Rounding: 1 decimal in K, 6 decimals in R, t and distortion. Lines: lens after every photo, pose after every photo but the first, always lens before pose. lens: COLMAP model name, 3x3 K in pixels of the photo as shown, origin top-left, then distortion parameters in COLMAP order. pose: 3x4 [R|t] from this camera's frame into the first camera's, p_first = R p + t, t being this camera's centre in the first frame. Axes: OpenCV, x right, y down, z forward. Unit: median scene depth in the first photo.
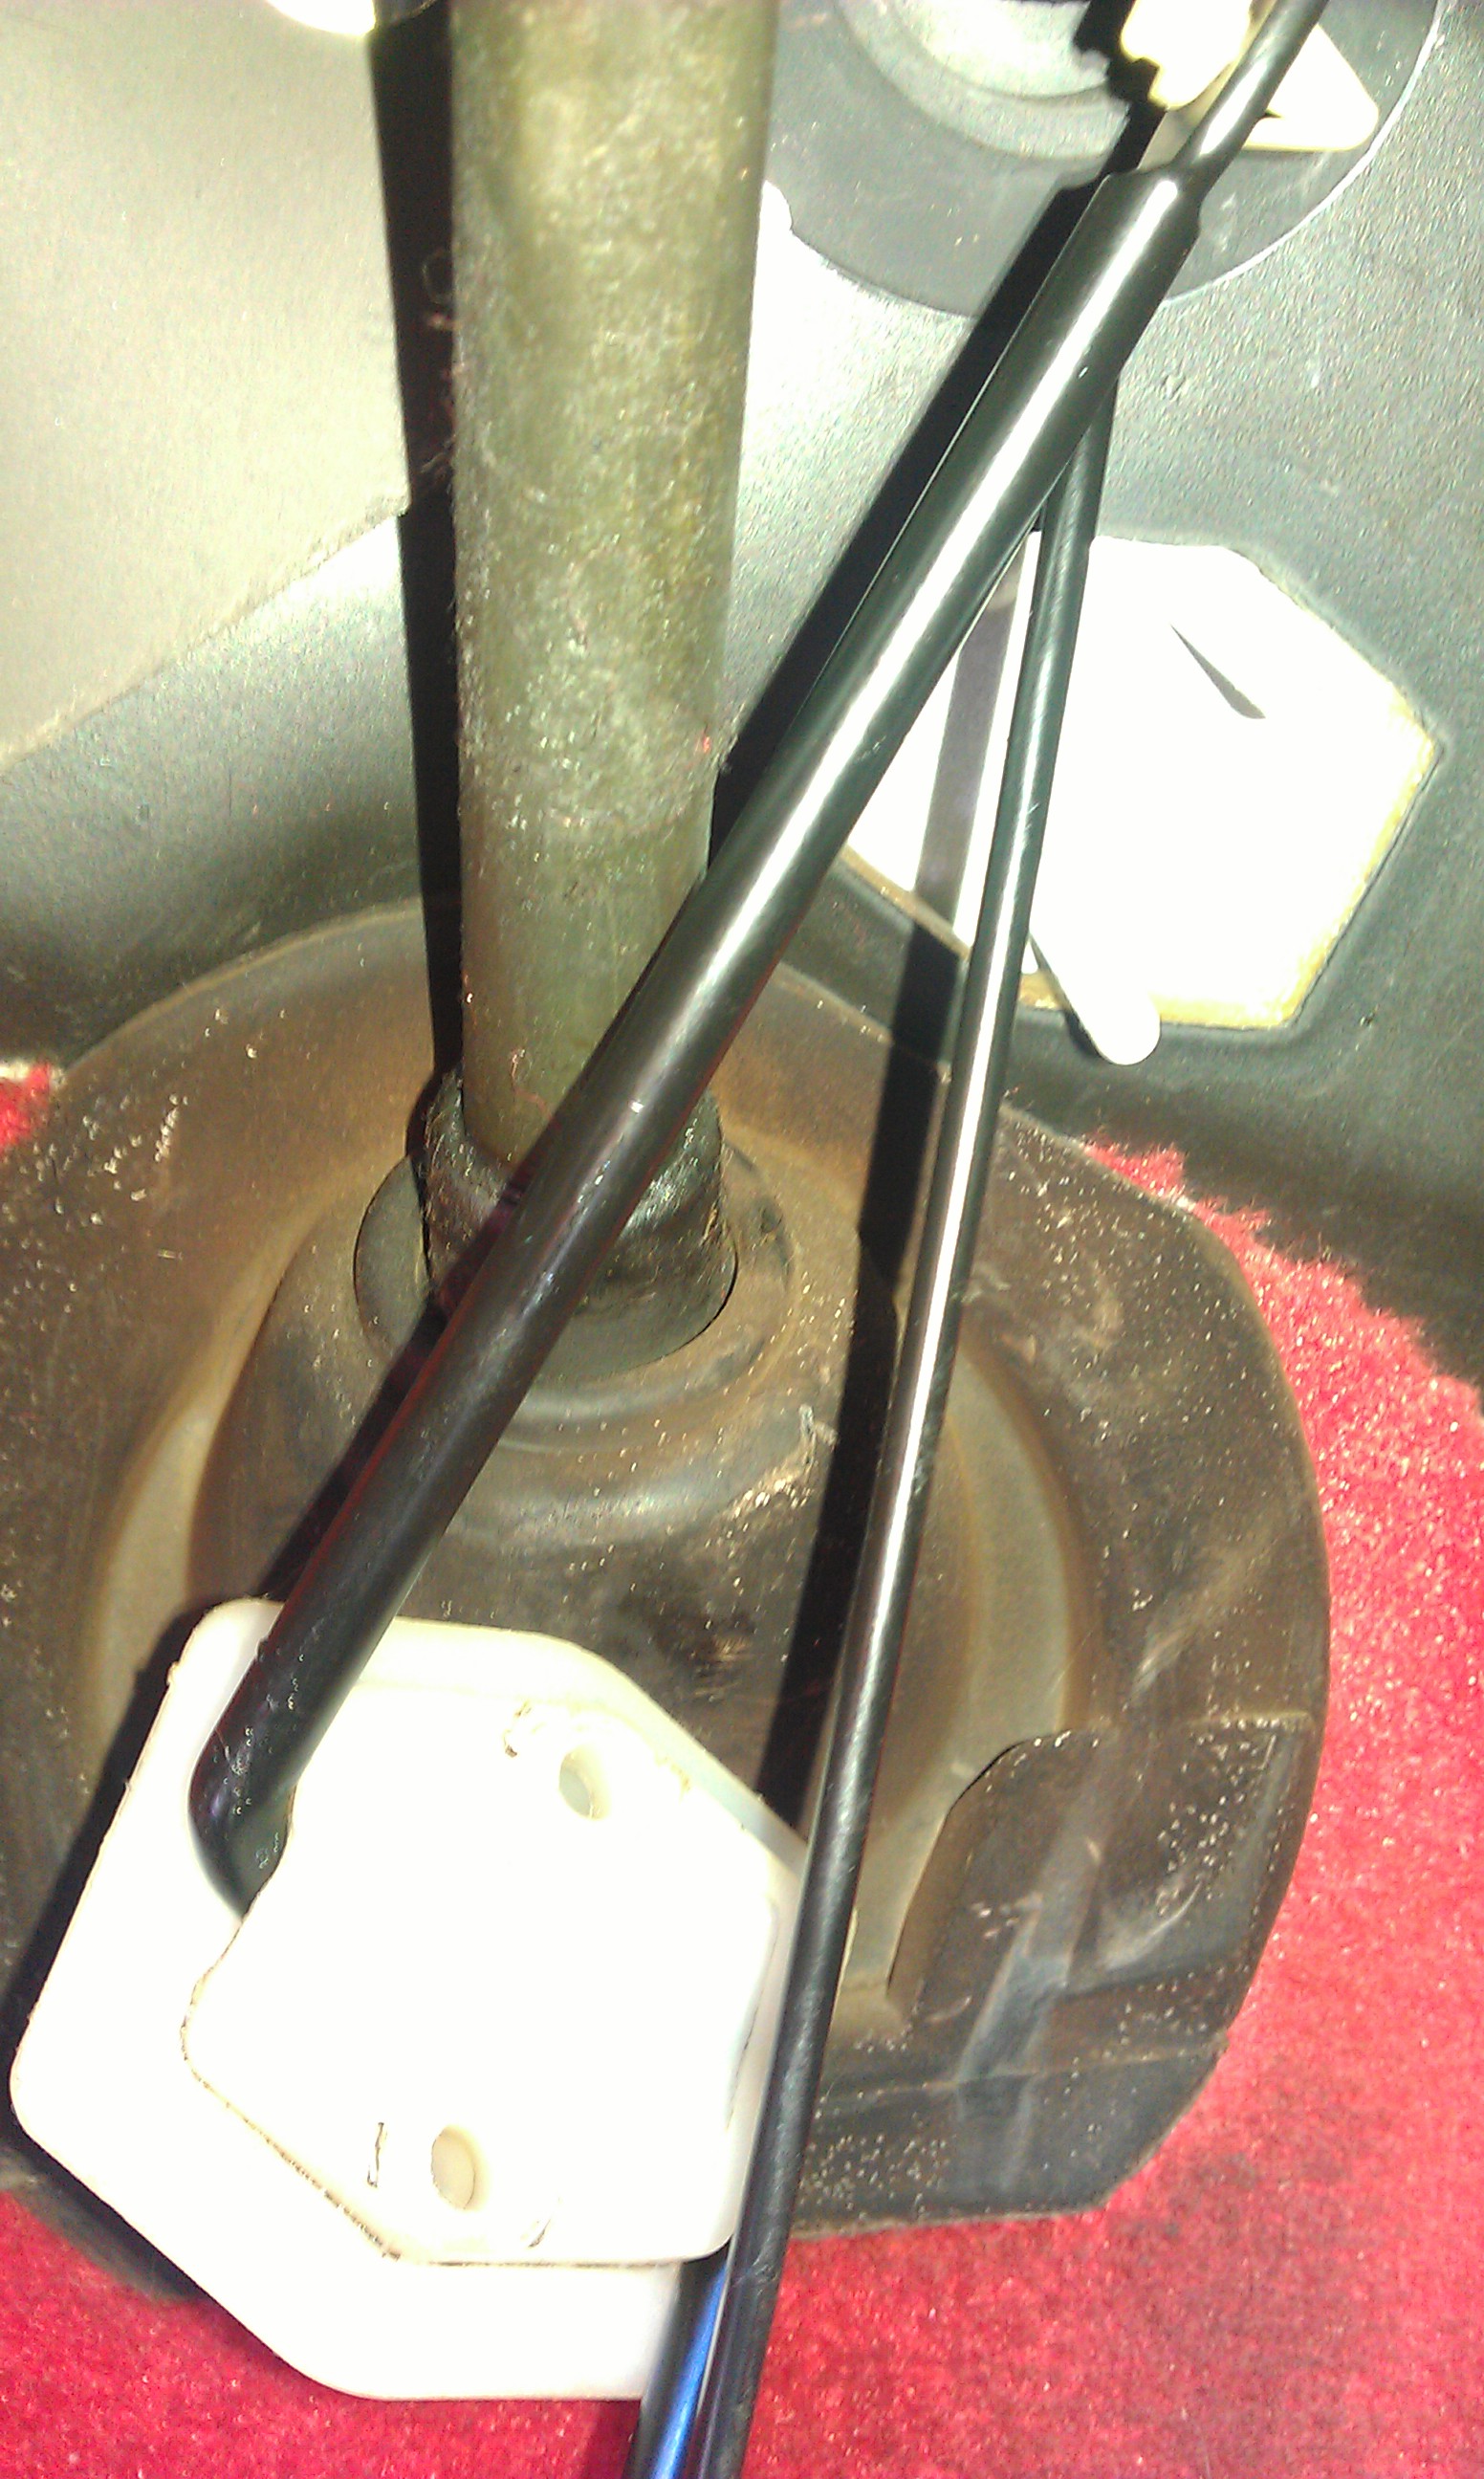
lens RADIAL K [[2737.1, 0, 805.2], [0, 2737.1, 1175.2], [0, 0, 1]] dist [0.088656, -0.486078]
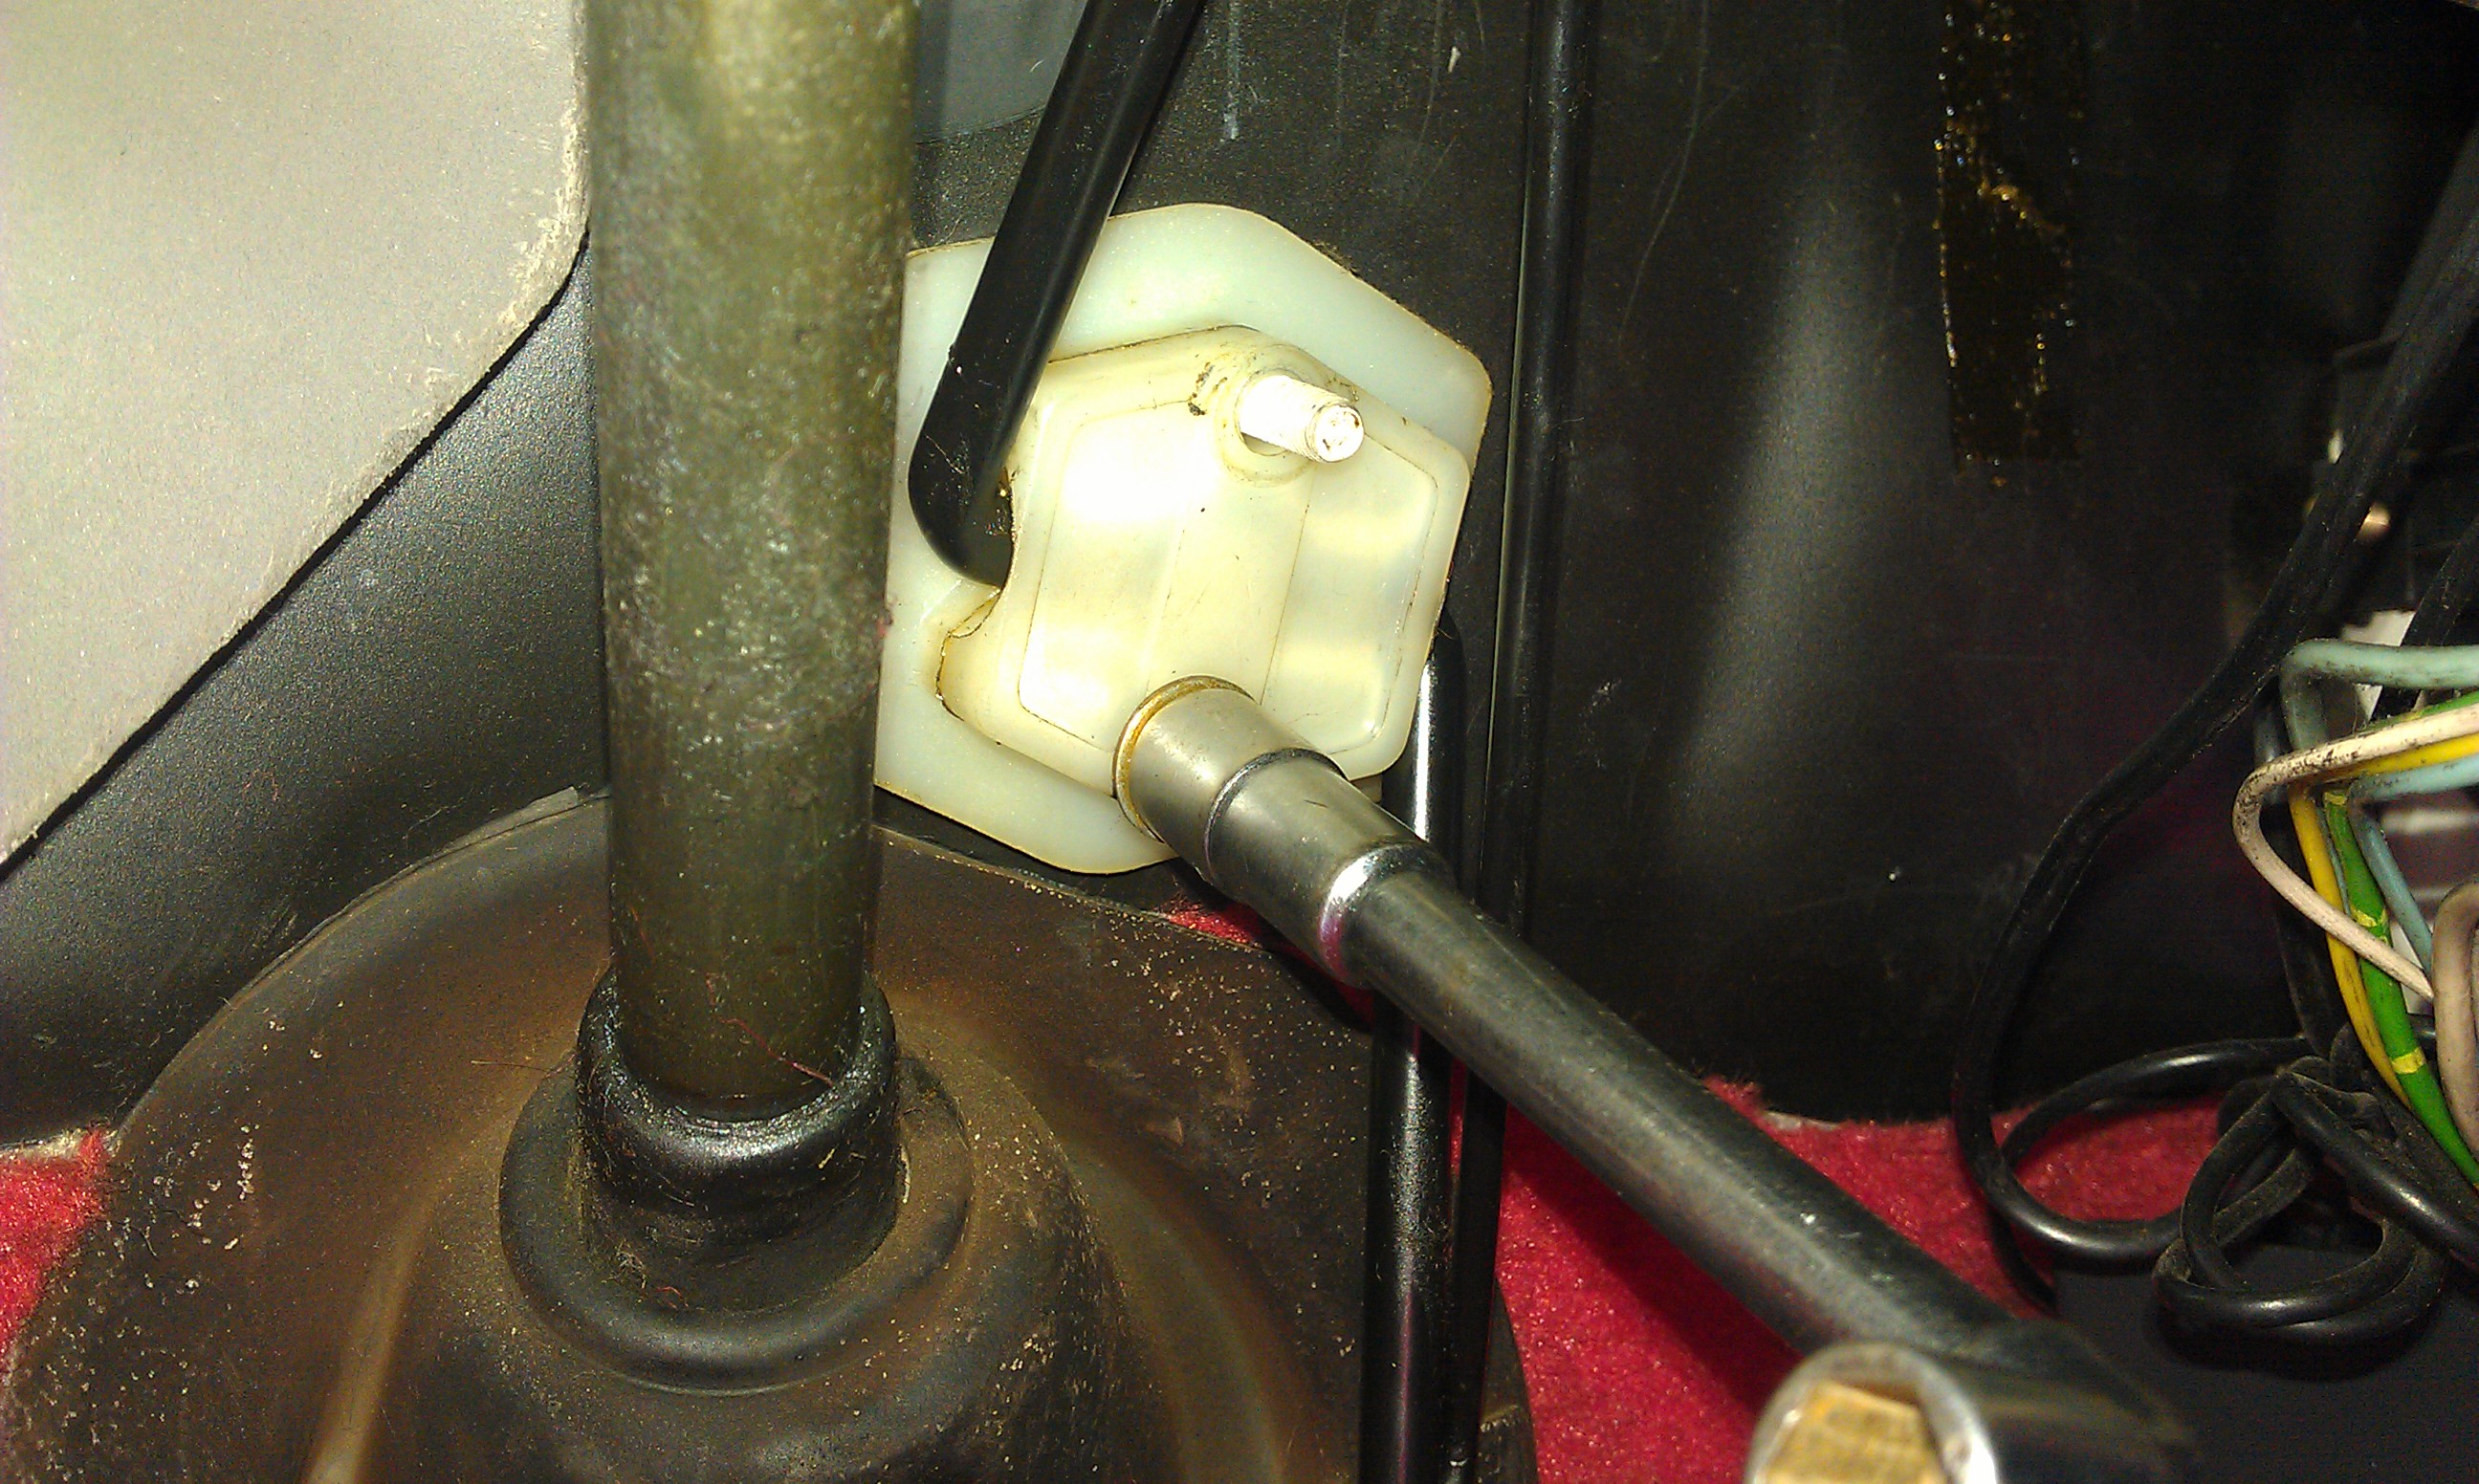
lens RADIAL K [[2719.1, 0, 1193.7], [0, 2719.1, 737.8], [0, 0, 1]] dist [0.089912, -0.452250]
pose [[0.927782, -0.238821, 0.286678, -0.168169], [0.256065, 0.966370, -0.023662, -0.050634], [-0.271386, 0.095362, 0.957735, 0.054986]]
